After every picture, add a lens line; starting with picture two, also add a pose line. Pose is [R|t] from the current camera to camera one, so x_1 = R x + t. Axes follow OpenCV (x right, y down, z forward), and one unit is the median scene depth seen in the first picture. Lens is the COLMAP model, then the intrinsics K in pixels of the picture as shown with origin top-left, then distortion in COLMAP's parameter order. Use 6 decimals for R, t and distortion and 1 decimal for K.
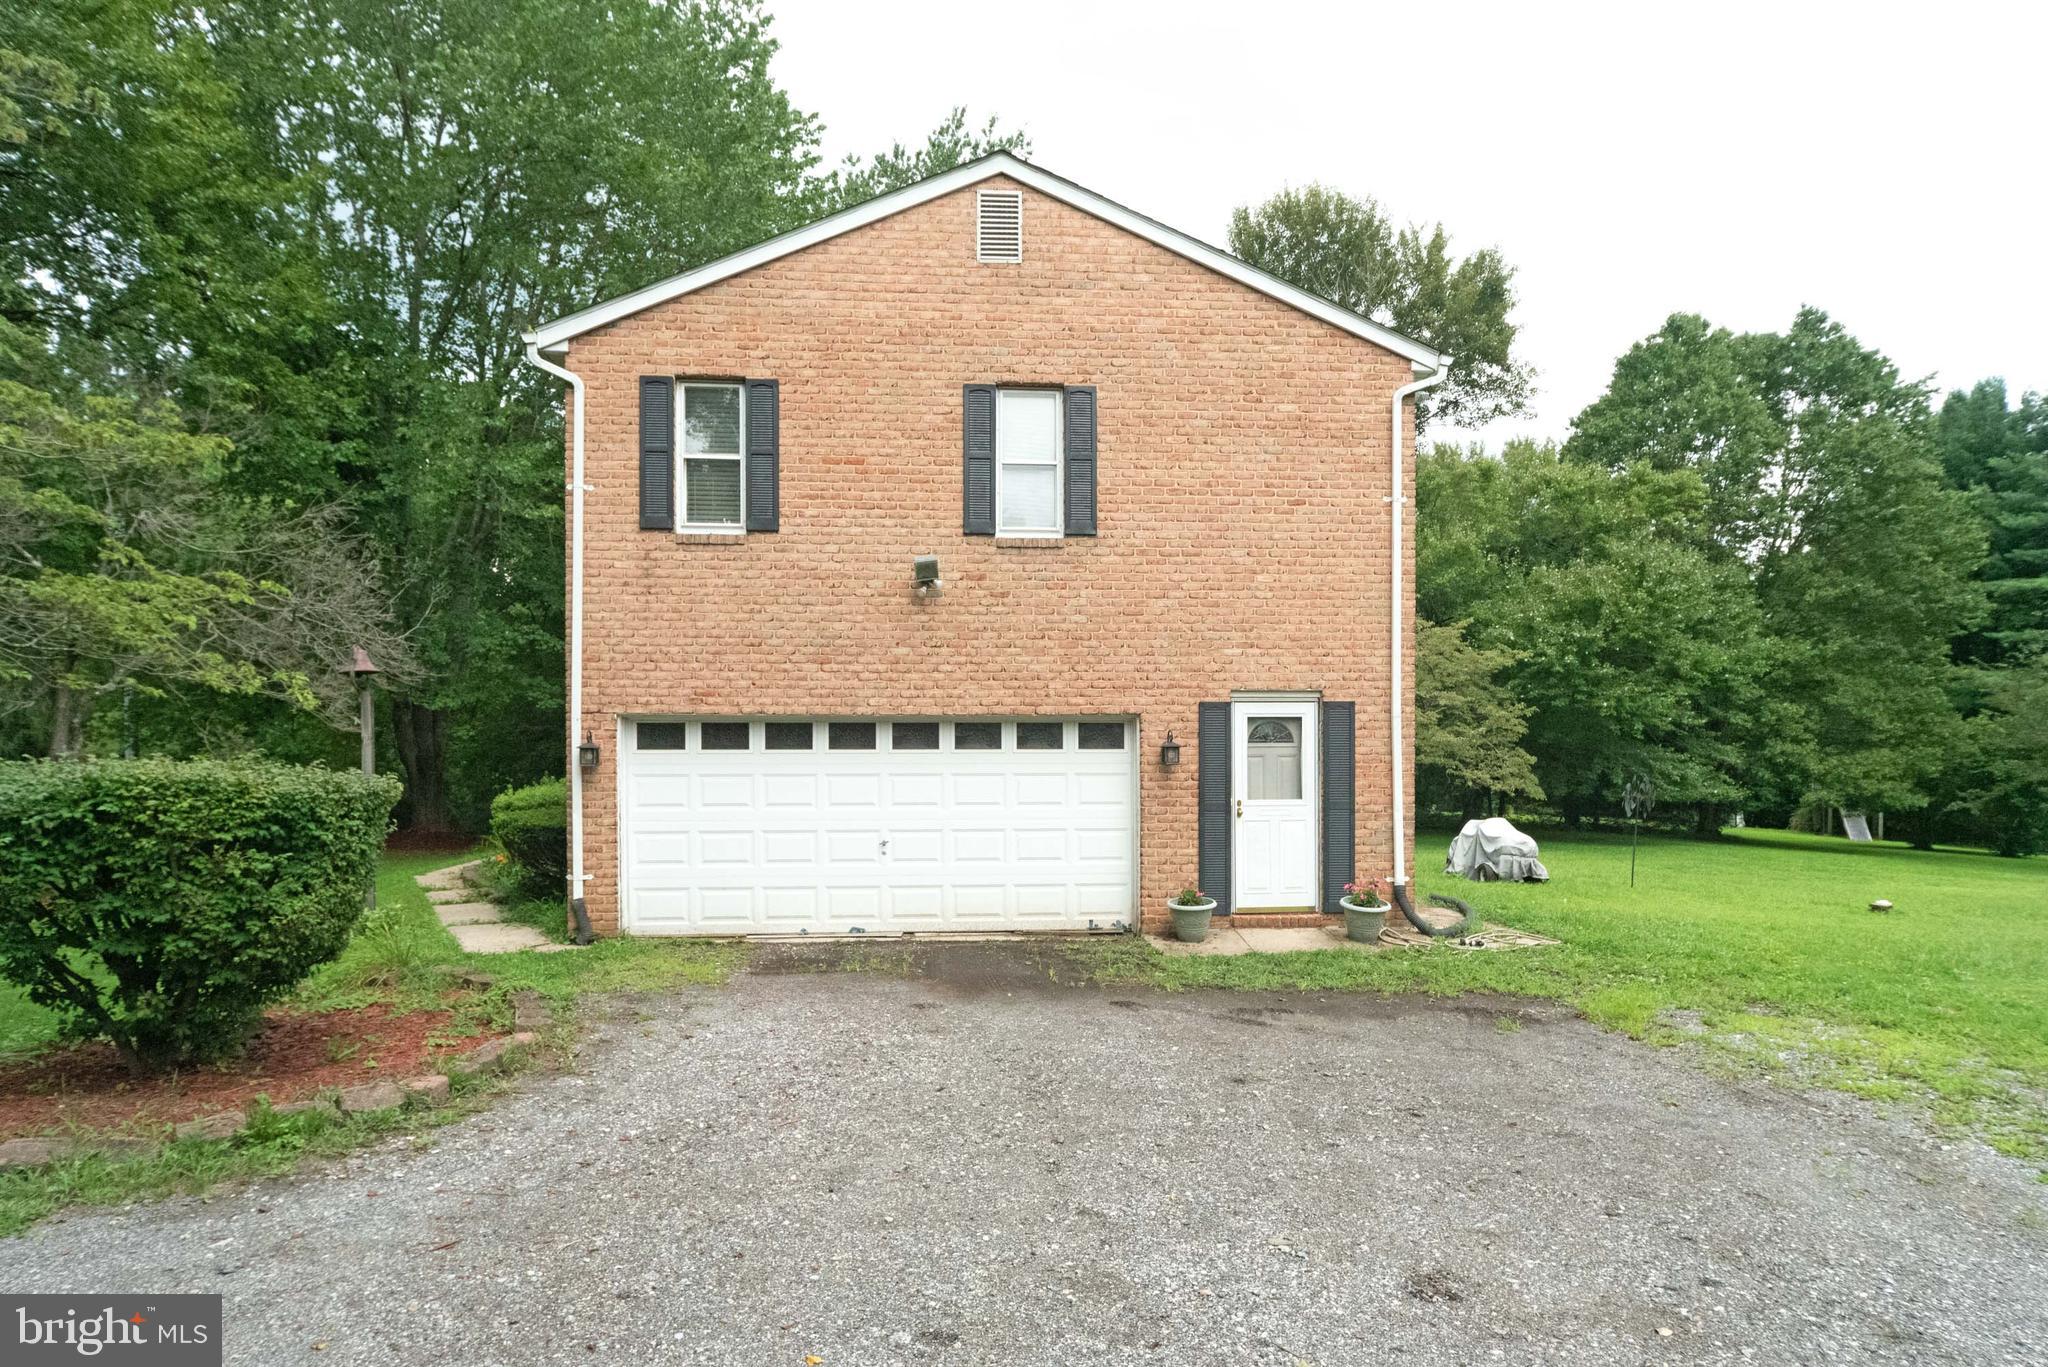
lens RADIAL K [[1185.3, 0, 1024.2], [0, 1185.3, 748.6], [0, 0, 1]] dist [0.000039, 0.000107]
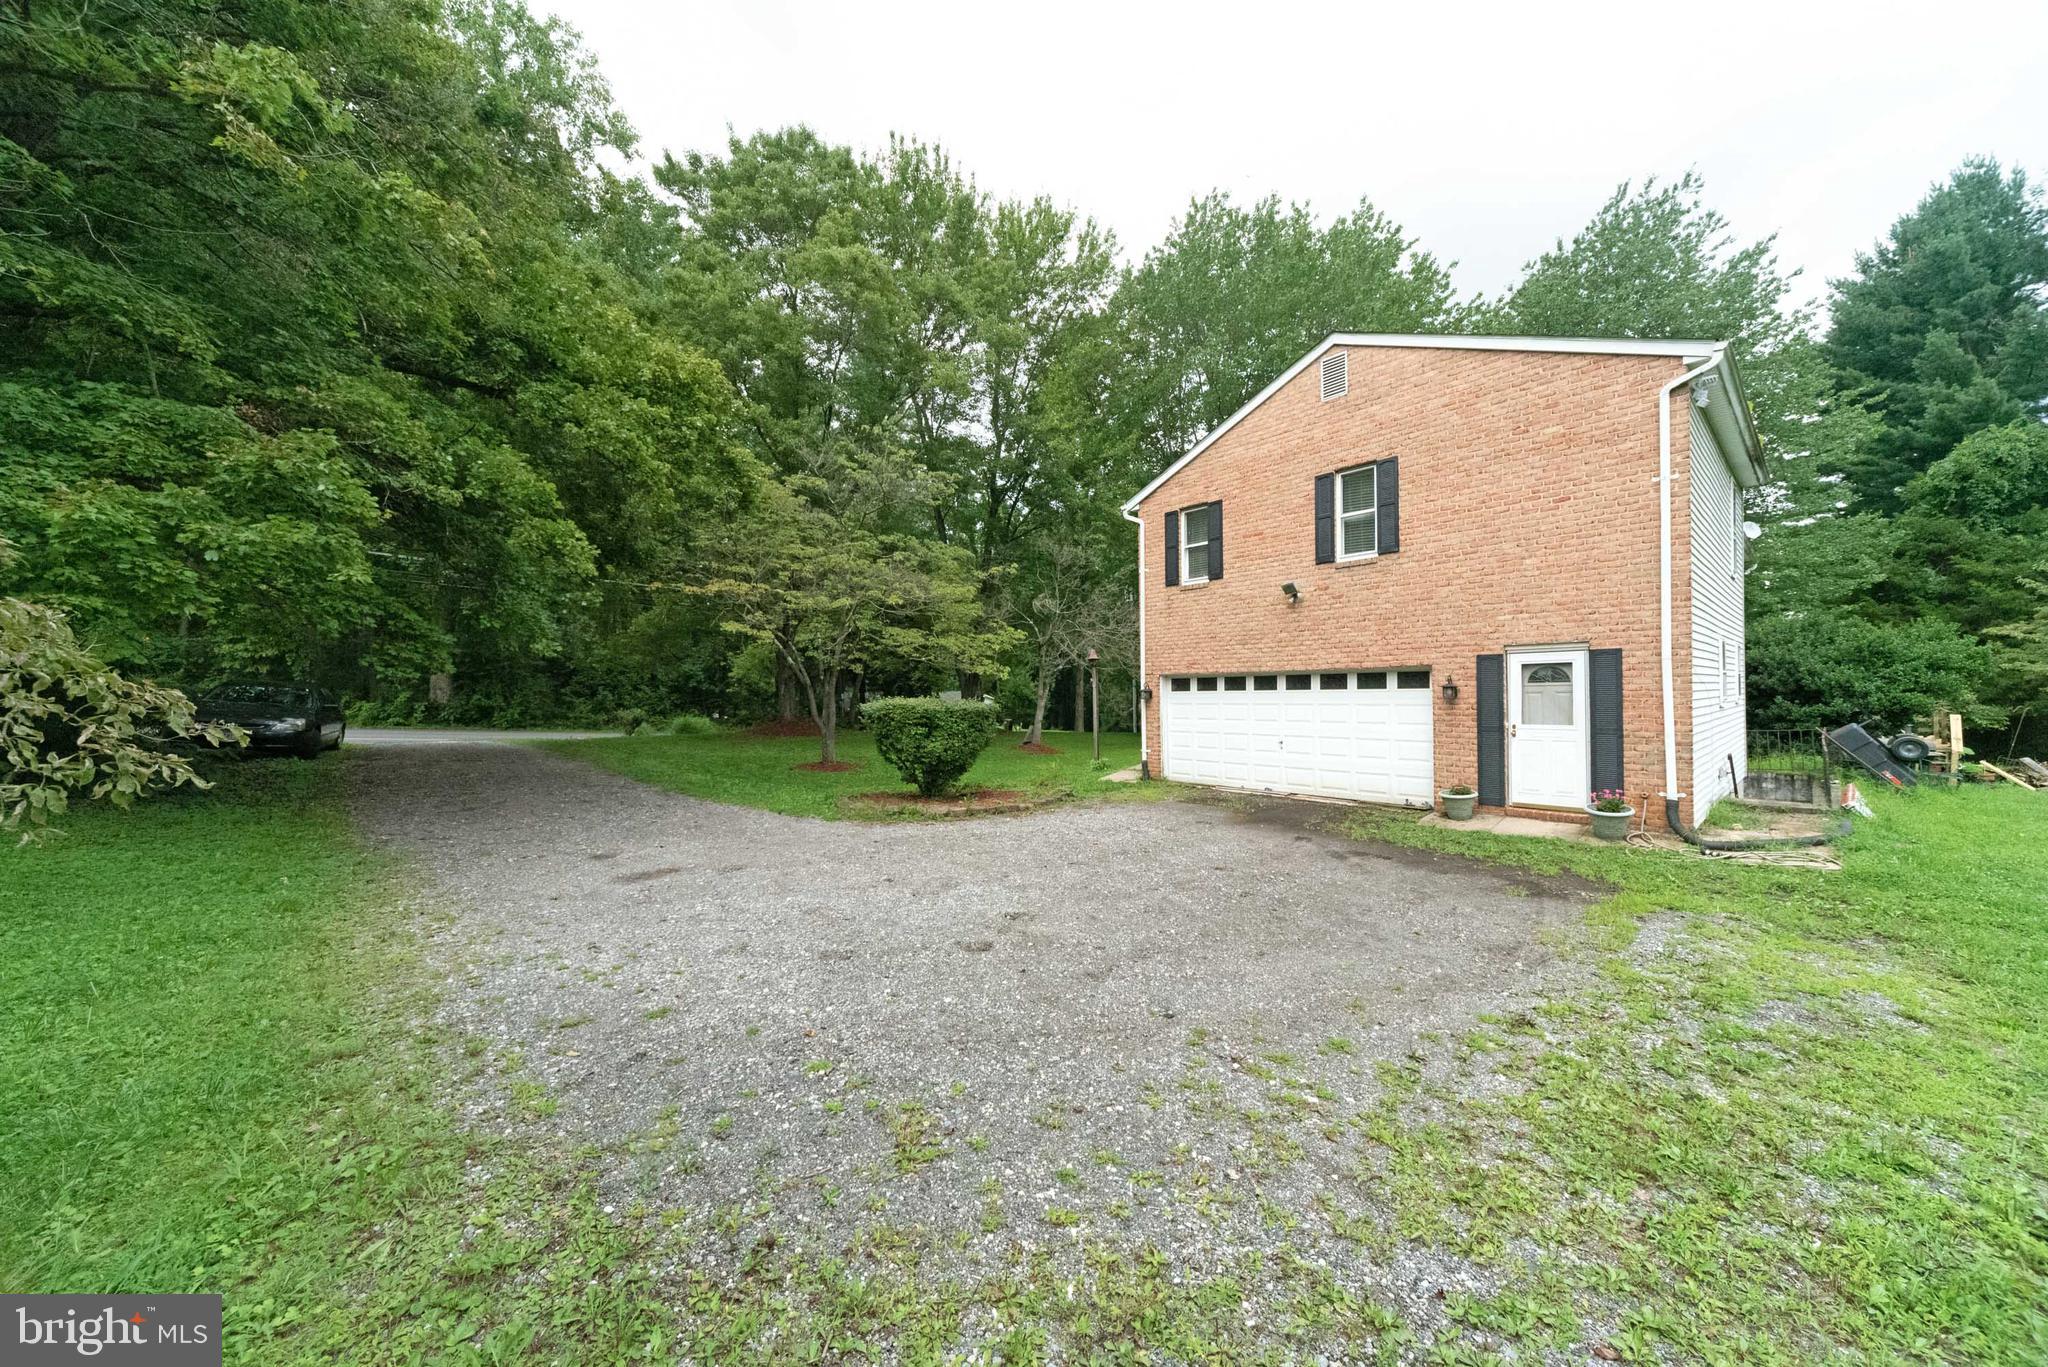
lens RADIAL K [[708.5, 0, 1024.4], [0, 708.5, 691.1], [0, 0, 1]] dist [0.001169, 0.000176]
pose [[0.594017, -0.008136, -0.804411, 0.511410], [0.012893, 0.999917, -0.000592, -0.002350], [0.804349, -0.010020, 0.594072, 0.050399]]
